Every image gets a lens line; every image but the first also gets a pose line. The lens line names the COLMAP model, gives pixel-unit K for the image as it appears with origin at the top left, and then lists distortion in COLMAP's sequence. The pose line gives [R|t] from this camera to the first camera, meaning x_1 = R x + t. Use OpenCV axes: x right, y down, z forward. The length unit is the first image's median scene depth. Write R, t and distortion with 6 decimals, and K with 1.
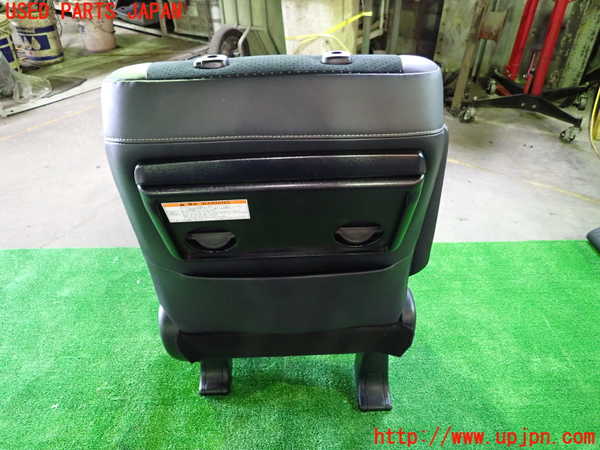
lens RADIAL K [[444.5, 0, 300.2], [0, 444.5, 218.5], [0, 0, 1]] dist [0.007034, -0.005489]
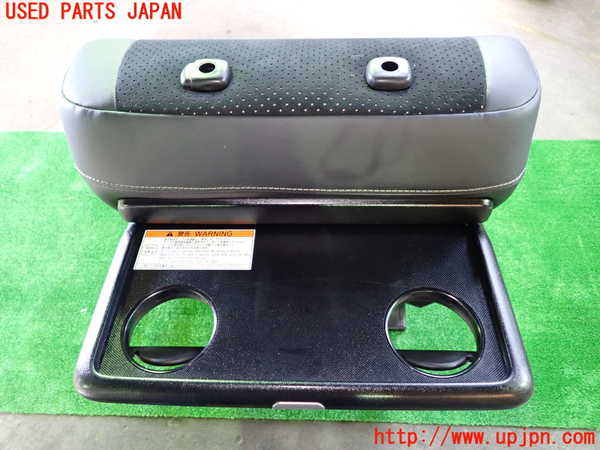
lens RADIAL K [[437.6, 0, 305.6], [0, 437.6, 225.1], [0, 0, 1]] dist [0.007727, -0.001824]
pose [[0.998636, 0.038189, -0.035612, 0.001910], [-0.021320, 0.920764, 0.389537, -0.165039], [0.047667, -0.388247, 0.920322, 0.137628]]
